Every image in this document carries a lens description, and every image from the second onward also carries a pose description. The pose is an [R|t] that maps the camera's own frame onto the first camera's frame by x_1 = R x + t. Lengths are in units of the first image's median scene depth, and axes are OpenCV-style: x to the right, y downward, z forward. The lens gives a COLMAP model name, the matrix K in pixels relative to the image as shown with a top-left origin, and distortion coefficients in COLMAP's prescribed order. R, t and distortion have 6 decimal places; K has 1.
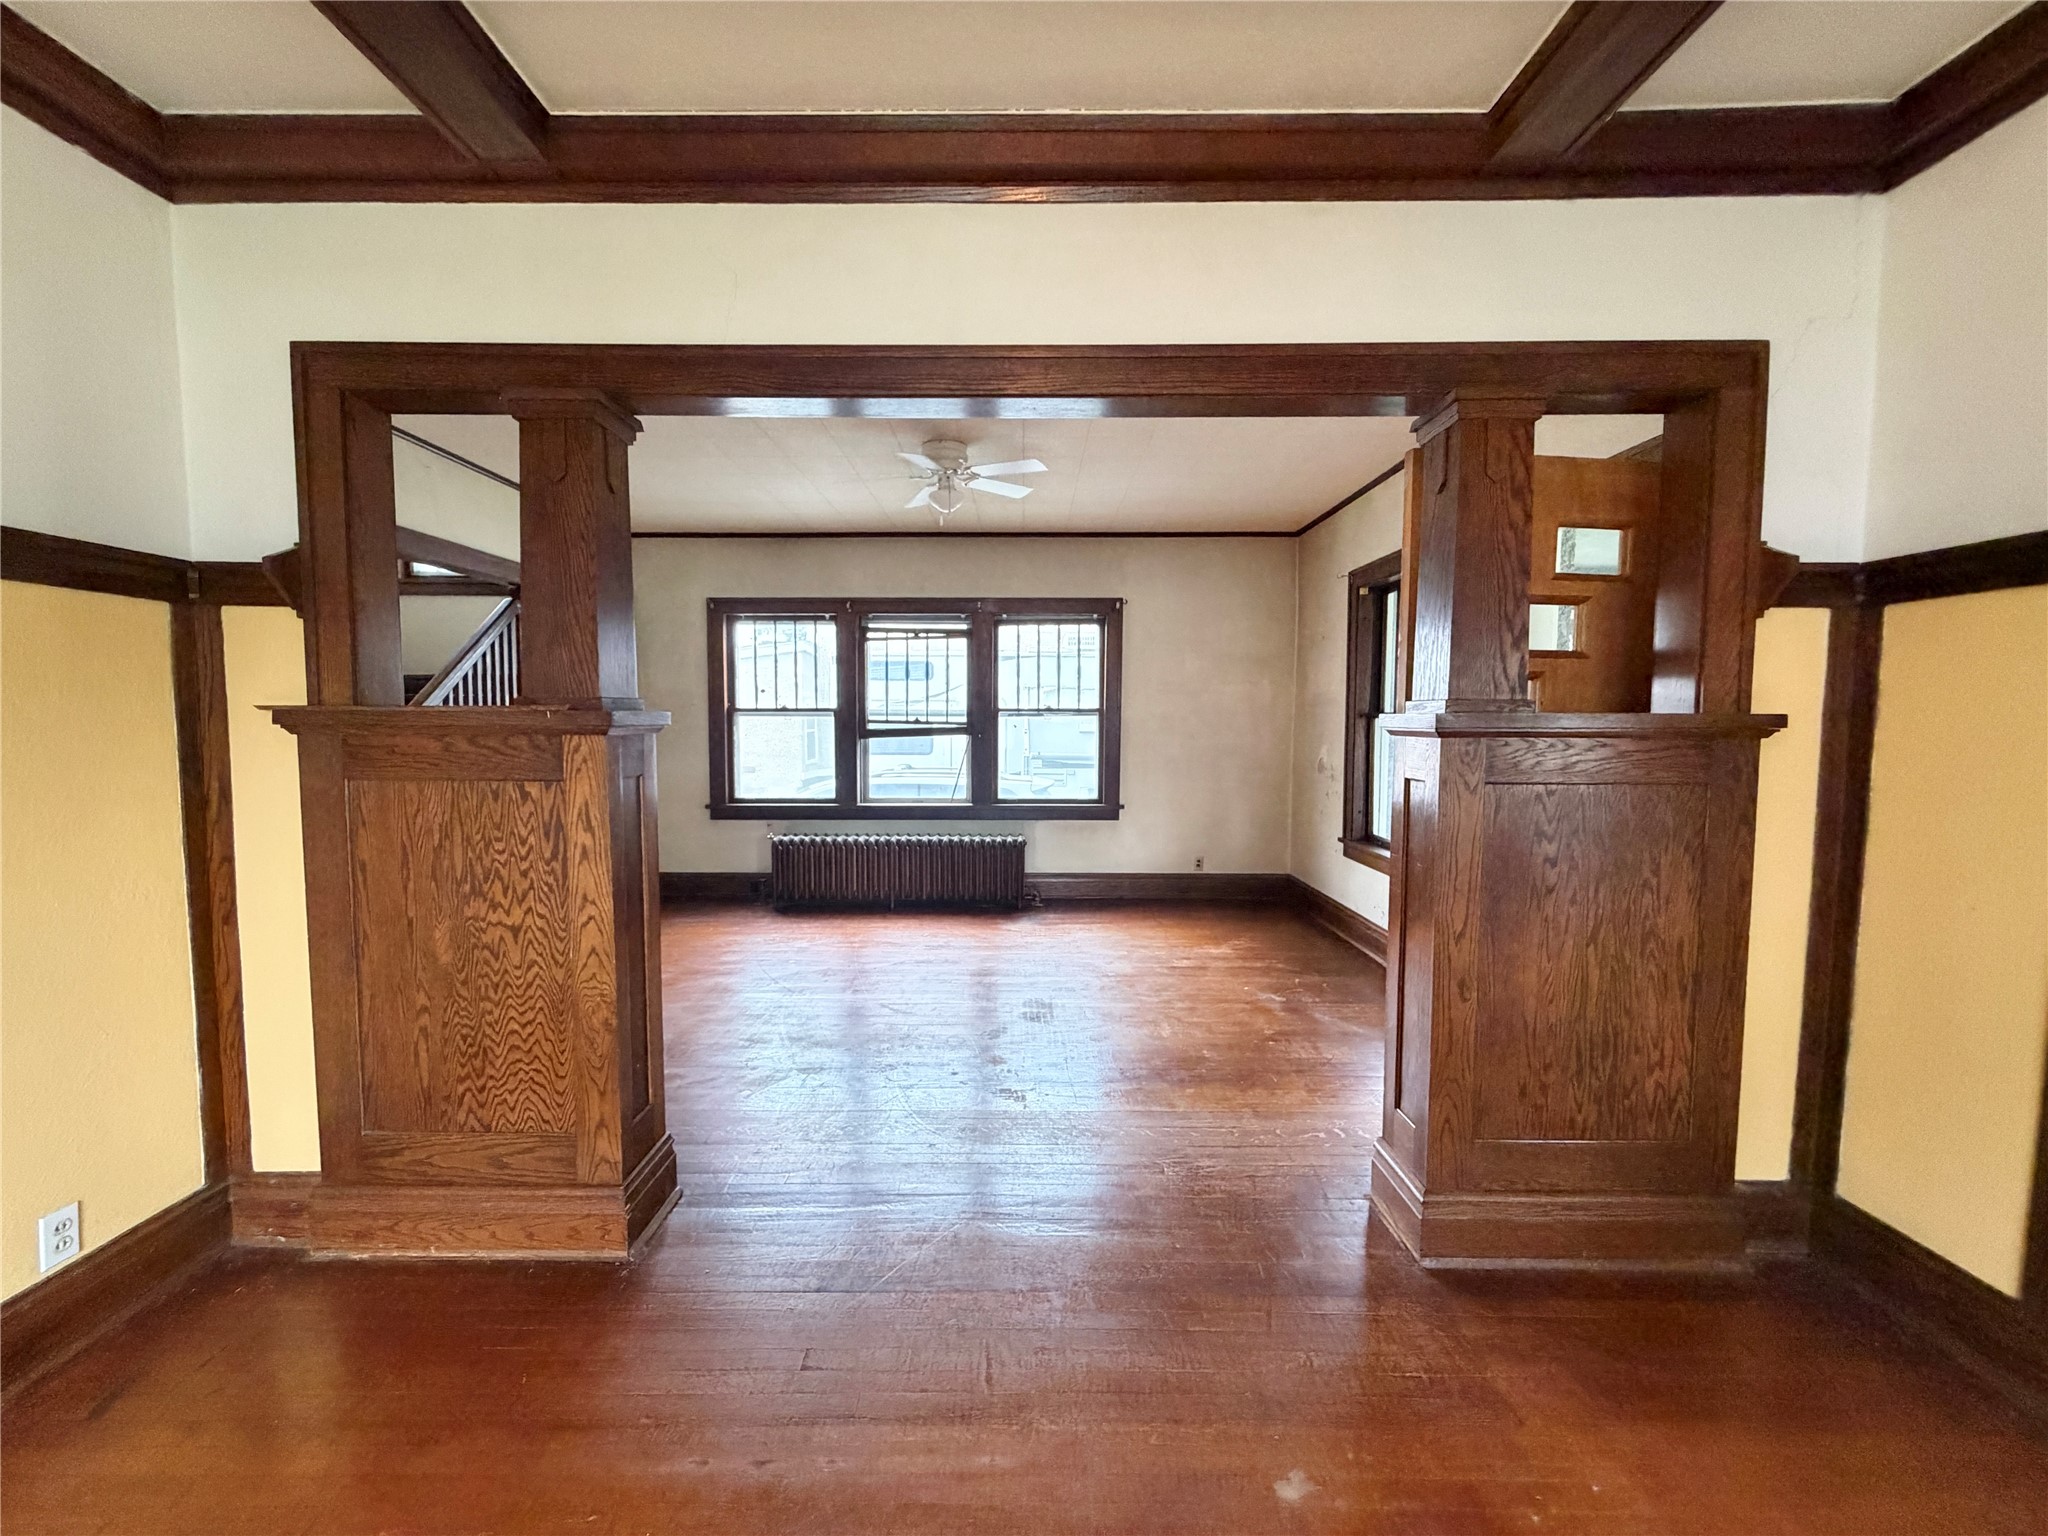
lens RADIAL K [[821.5, 0, 1024.0], [0, 821.5, 768.0], [0, 0, 1]] dist [-0.000016, -0.000002]
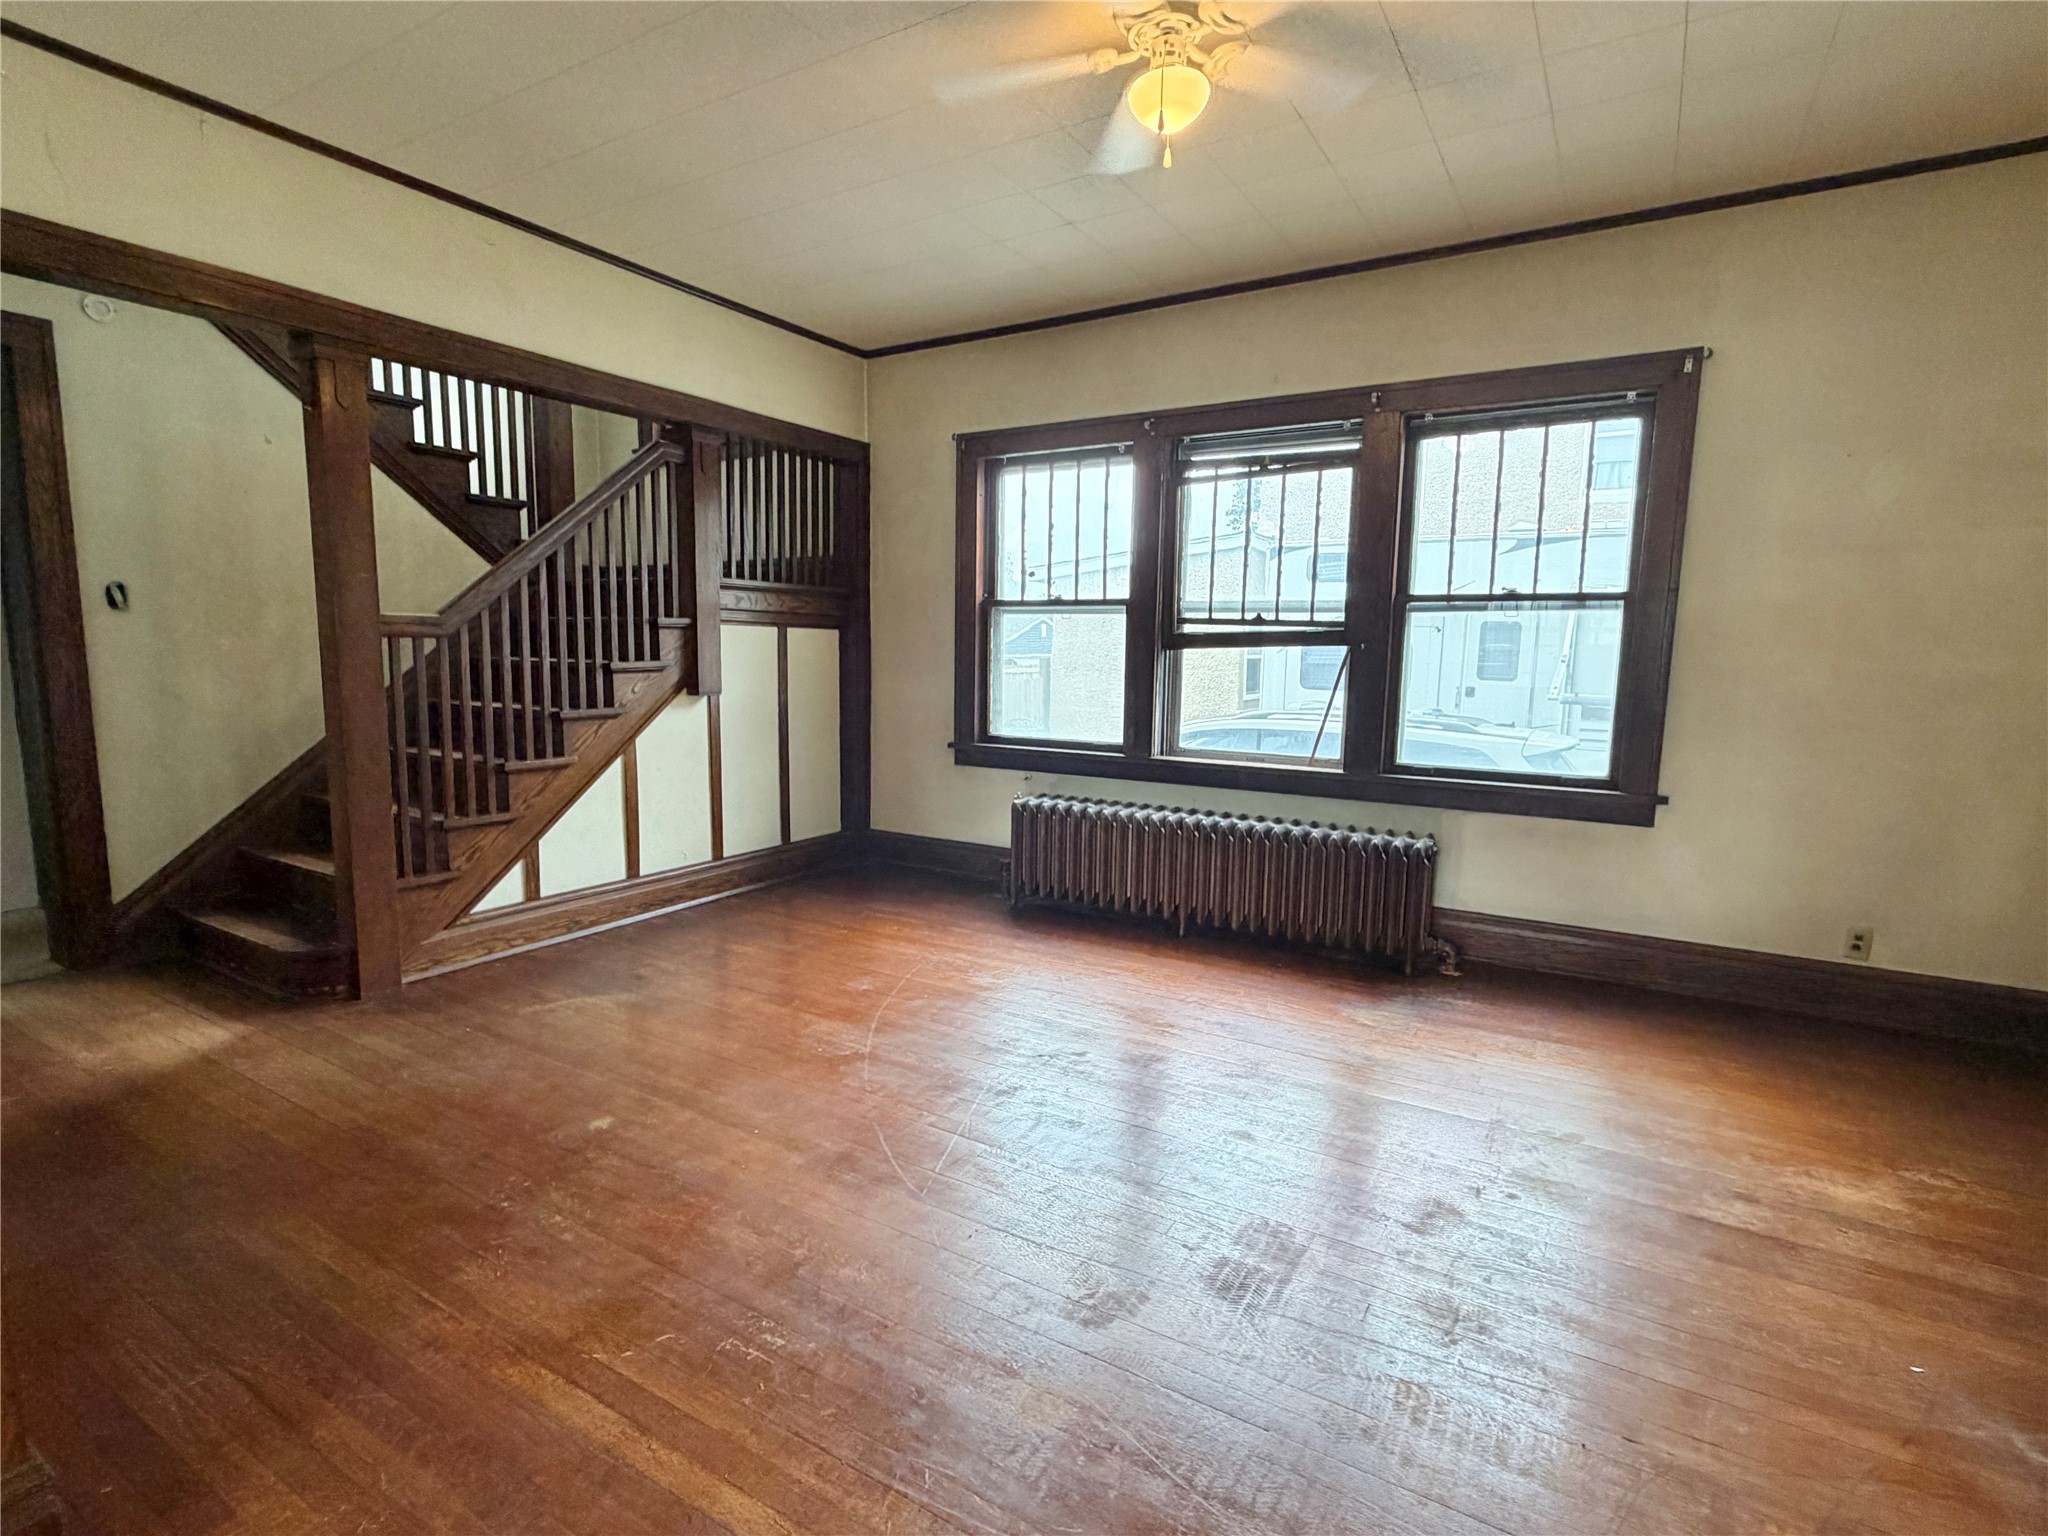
lens RADIAL K [[1005.9, 0, 1024.0], [0, 1005.9, 768.0], [0, 0, 1]] dist [0.000866, 0.000907]
pose [[0.854529, 0.074874, -0.513978, 0.100640], [-0.044592, 0.996477, 0.071025, 0.003591], [0.517485, -0.037774, 0.854858, 0.307762]]
